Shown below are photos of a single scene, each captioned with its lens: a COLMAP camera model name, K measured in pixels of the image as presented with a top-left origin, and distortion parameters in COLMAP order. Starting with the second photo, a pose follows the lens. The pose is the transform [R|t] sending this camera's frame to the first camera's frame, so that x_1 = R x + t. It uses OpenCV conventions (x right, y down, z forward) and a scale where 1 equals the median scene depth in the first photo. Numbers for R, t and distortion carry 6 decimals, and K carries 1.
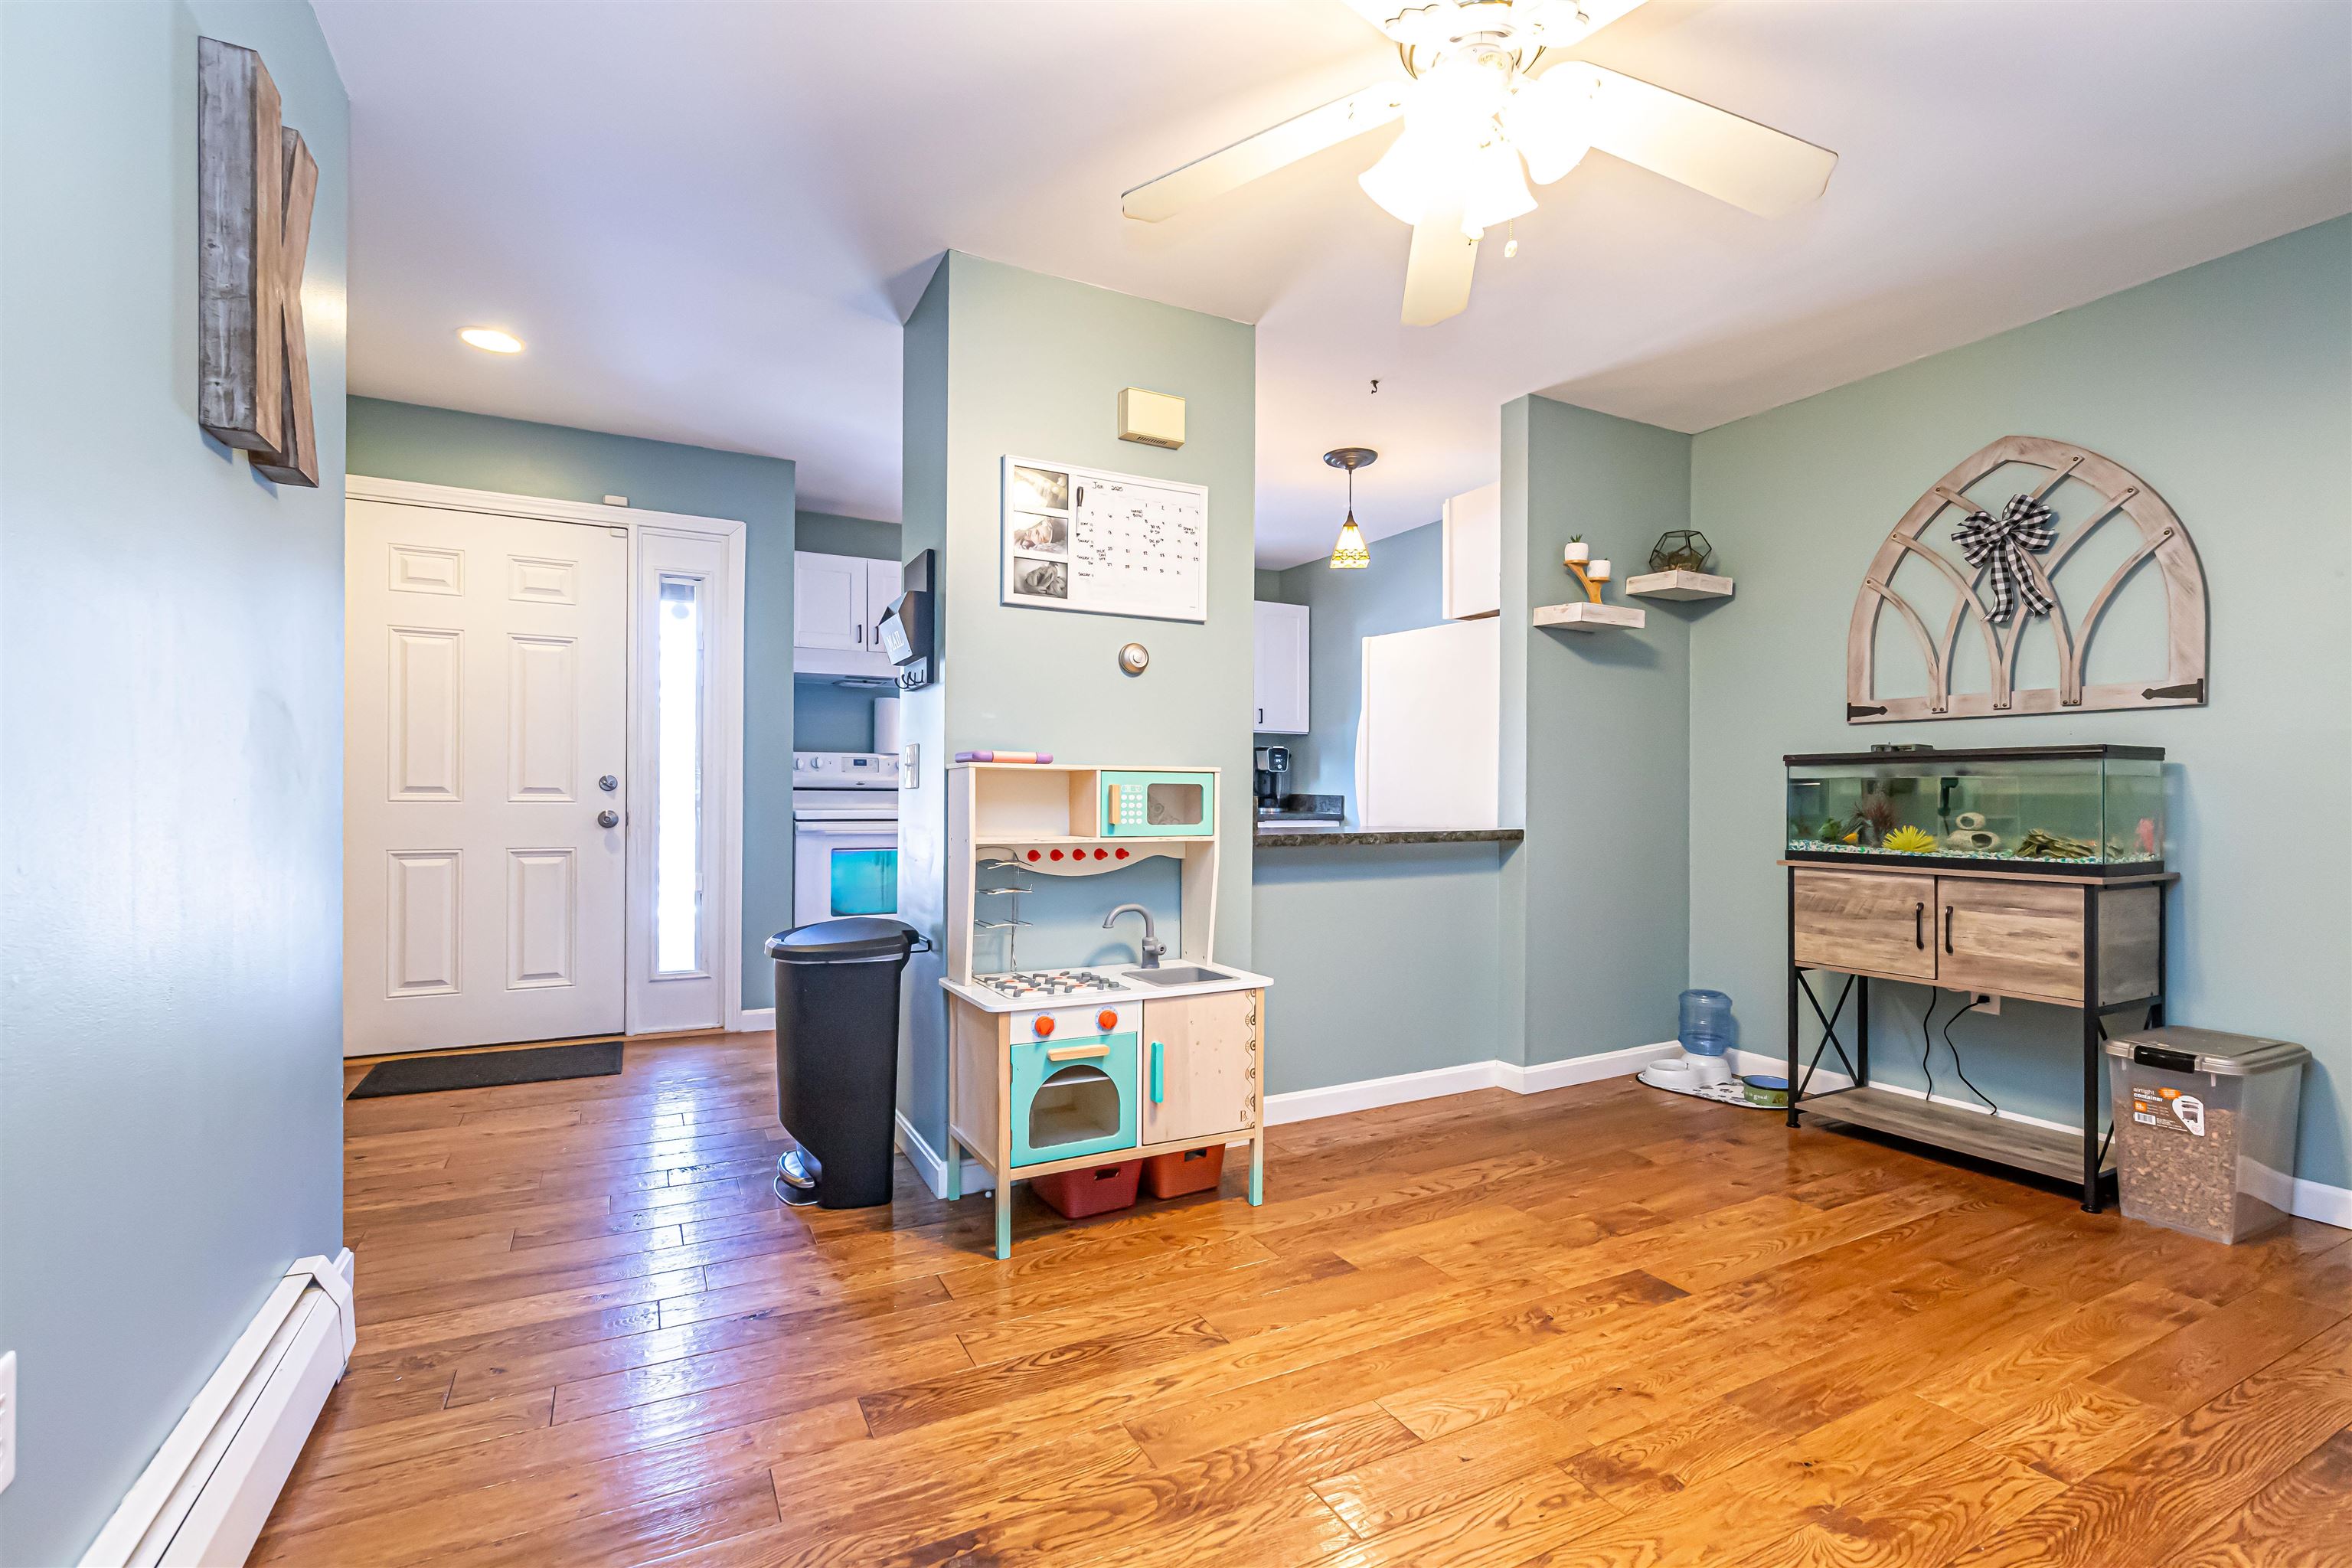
lens RADIAL K [[1027.1, 0, 1201.6], [0, 1027.1, 783.7], [0, 0, 1]] dist [0.003073, -0.001857]
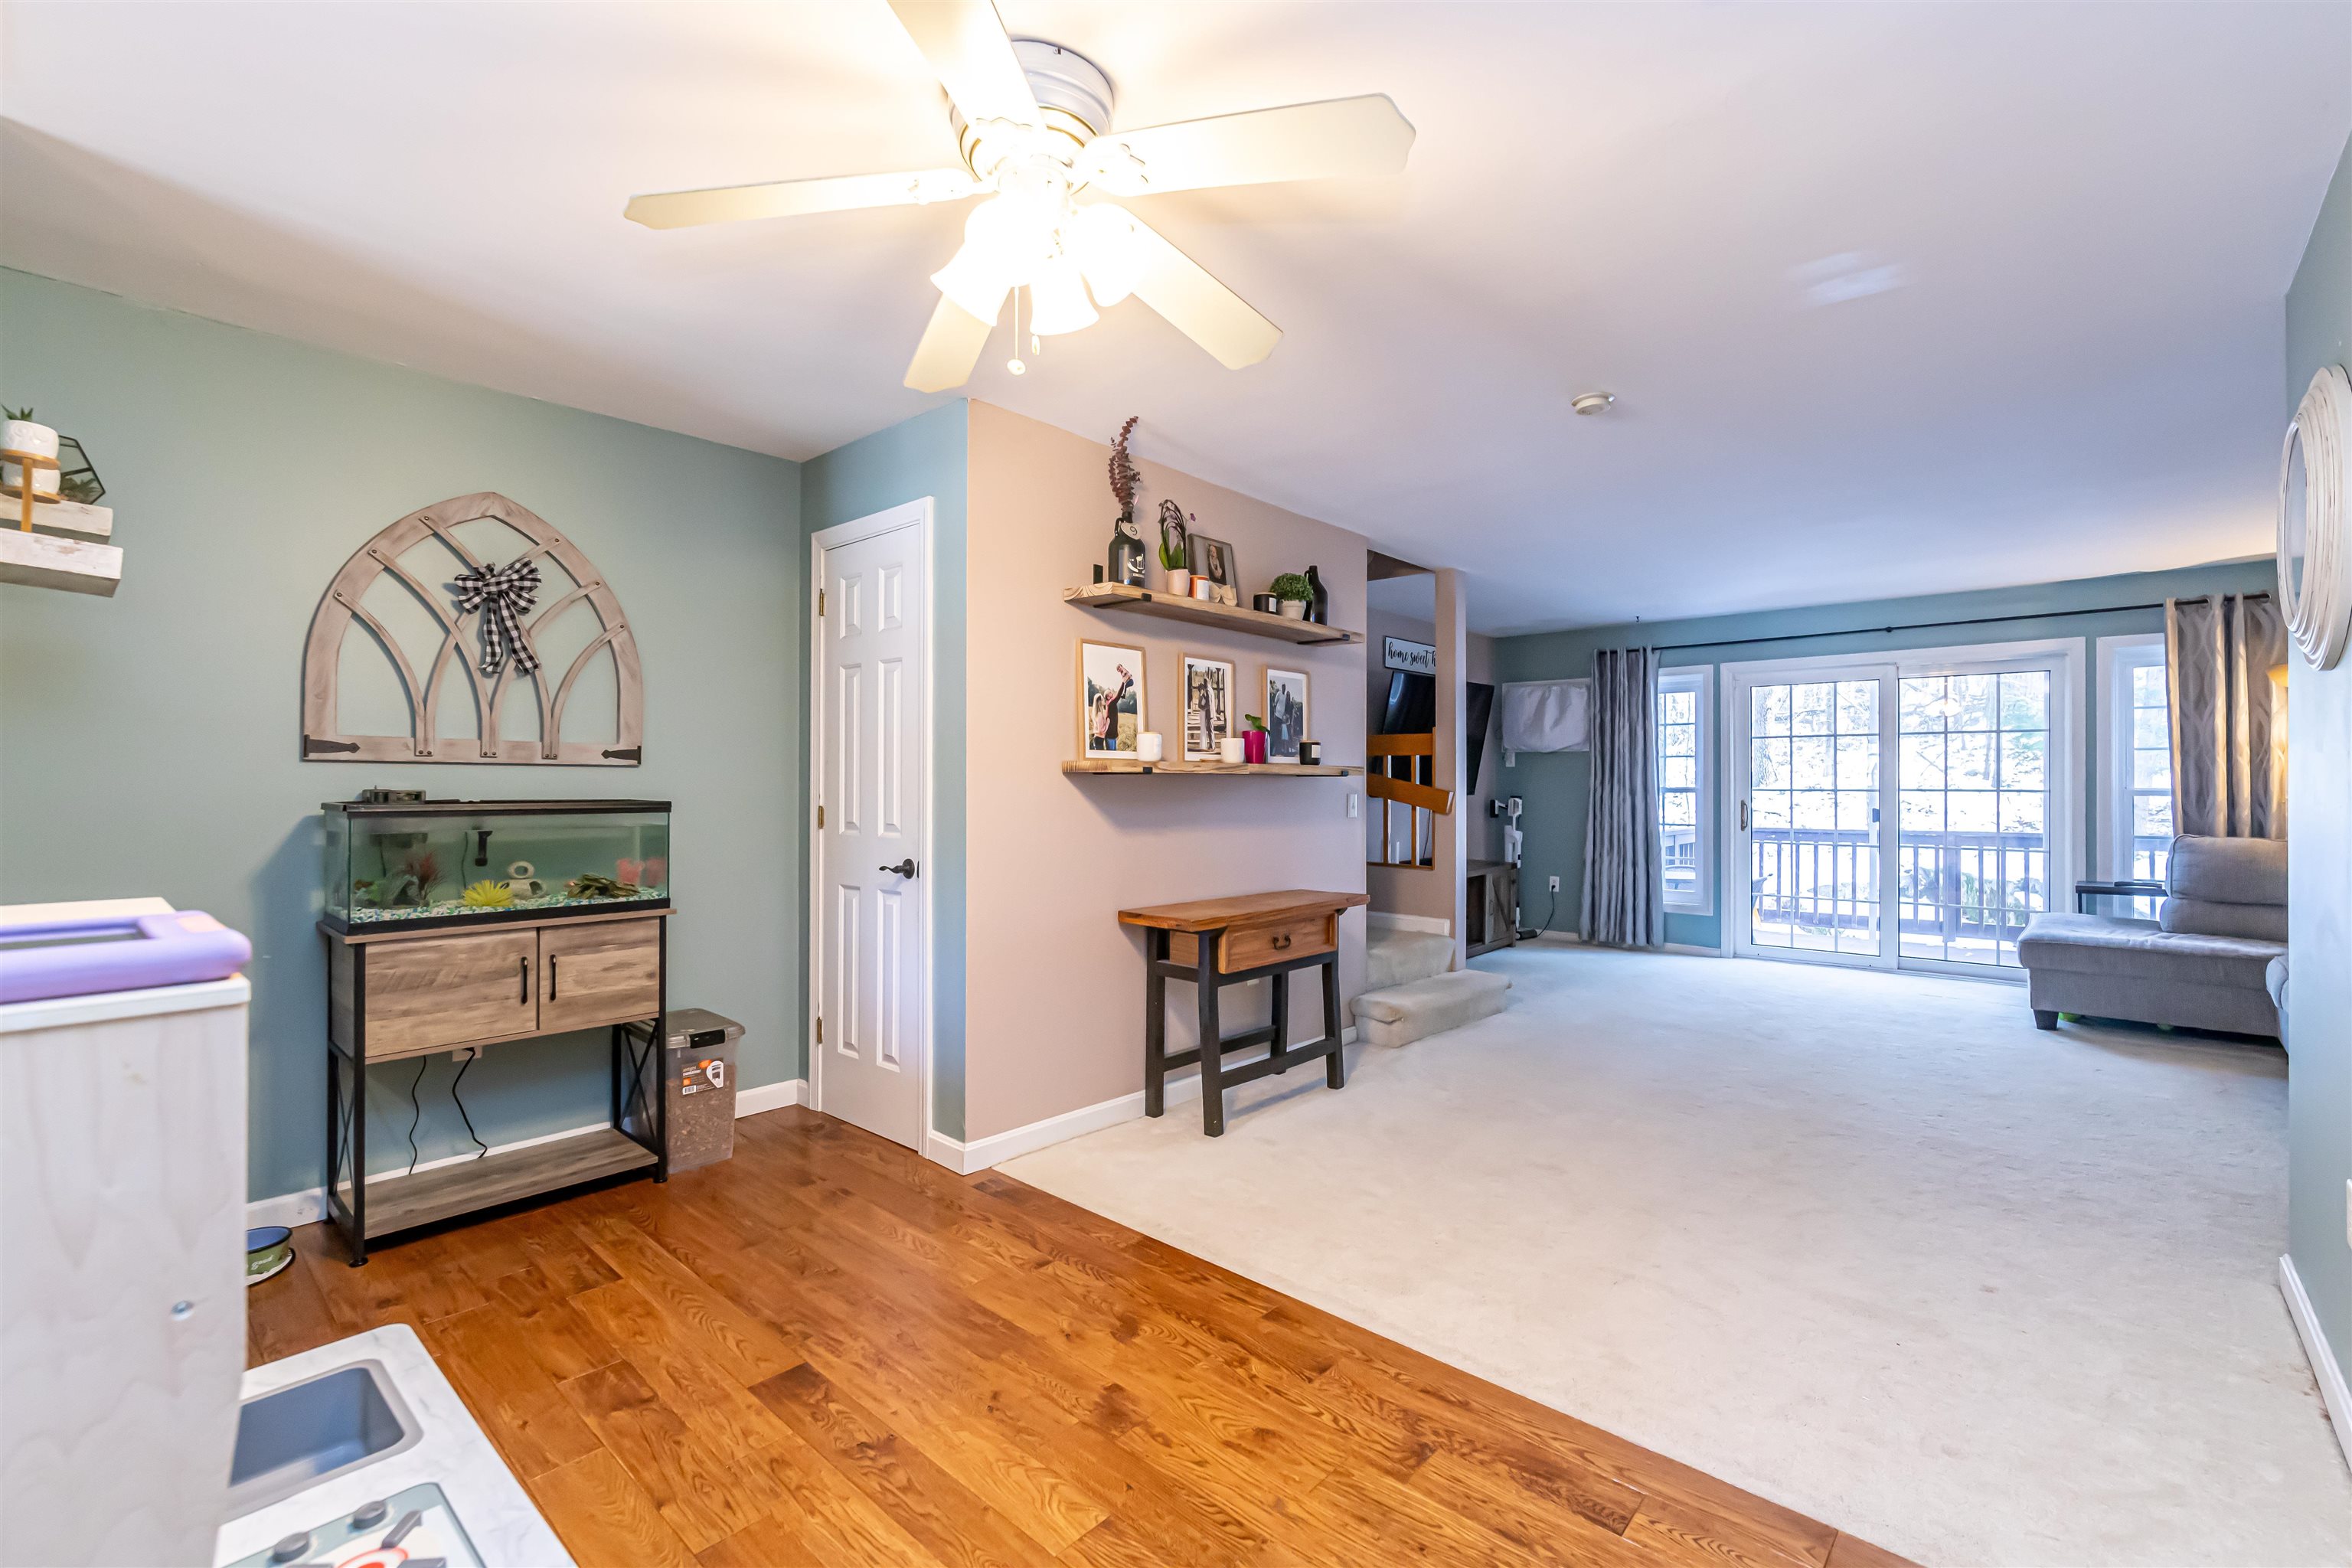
lens RADIAL K [[1027.1, 0, 1203.8], [0, 1027.1, 775.9], [0, 0, 1]] dist [0.003073, -0.001857]
pose [[-0.327811, -0.000744, 0.944743, -0.474330], [-0.016978, 0.999843, -0.005104, -0.068217], [-0.944591, -0.017713, -0.327772, 0.741430]]
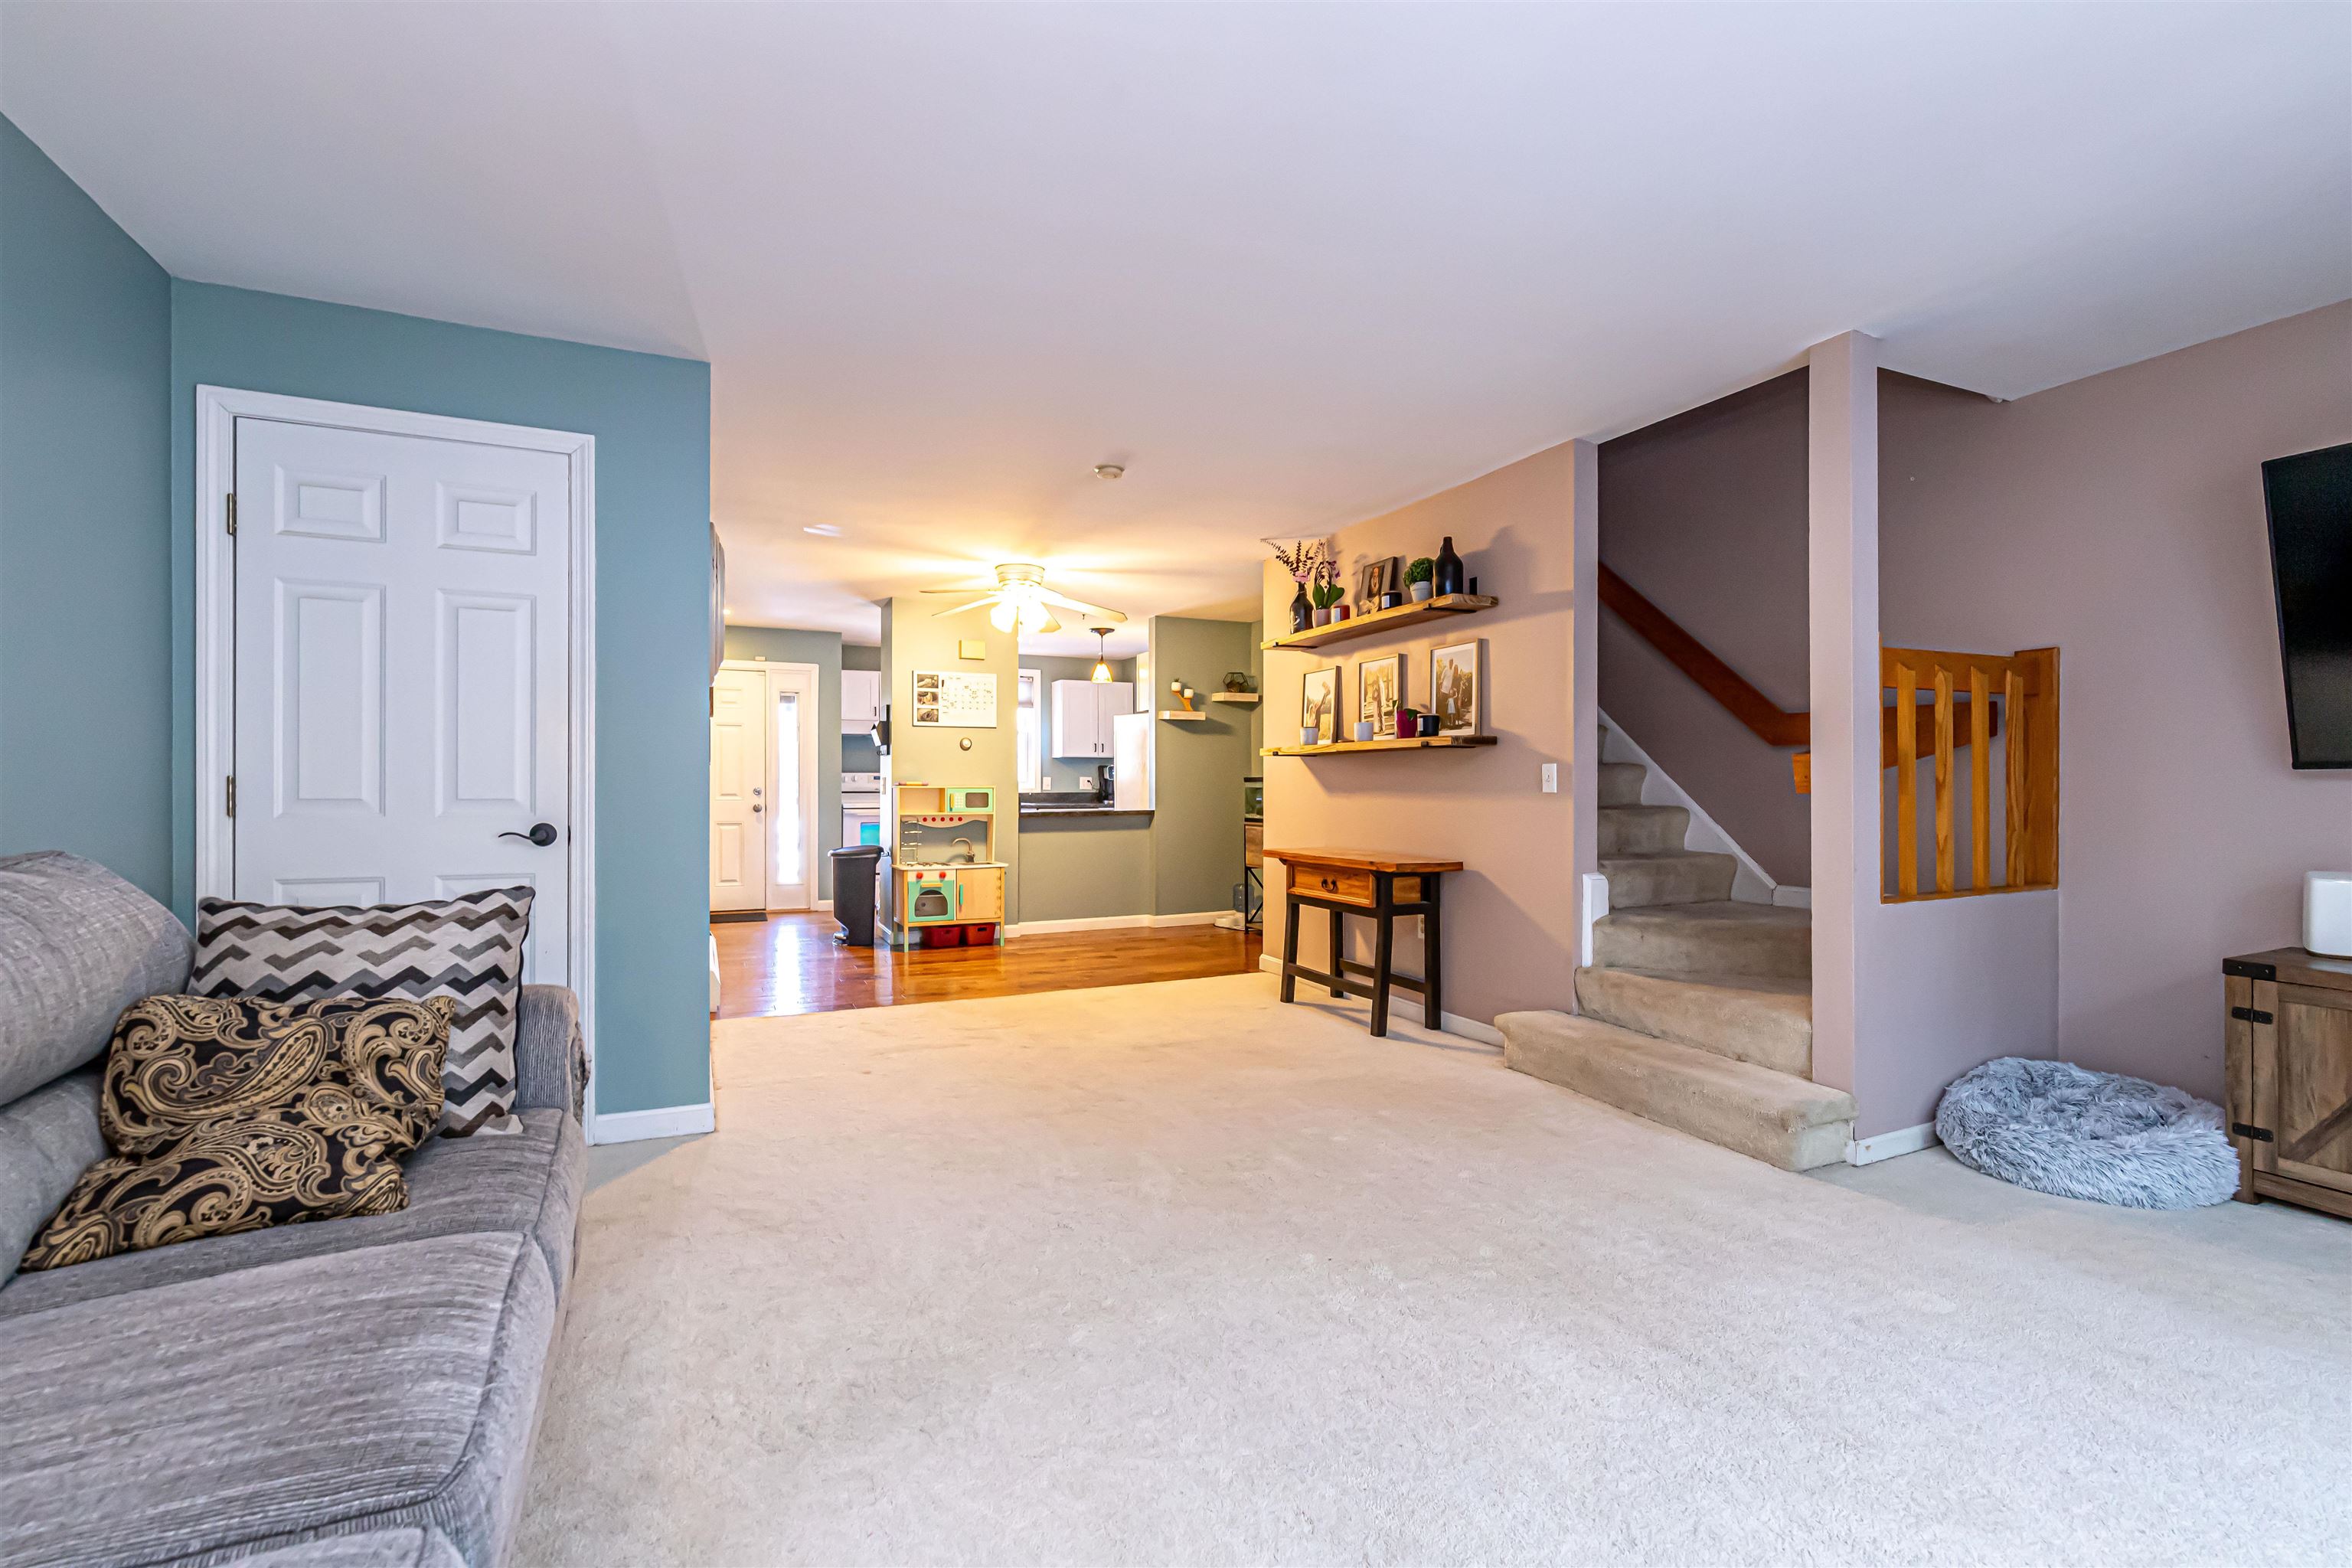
lens RADIAL K [[1027.1, 0, 1157.5], [0, 1027.1, 784.5], [0, 0, 1]] dist [0.003073, -0.001857]
pose [[0.995621, -0.005728, -0.093308, 0.659656], [0.006572, 0.999940, 0.008739, -0.039618], [0.093252, -0.009314, 0.995599, -1.536545]]
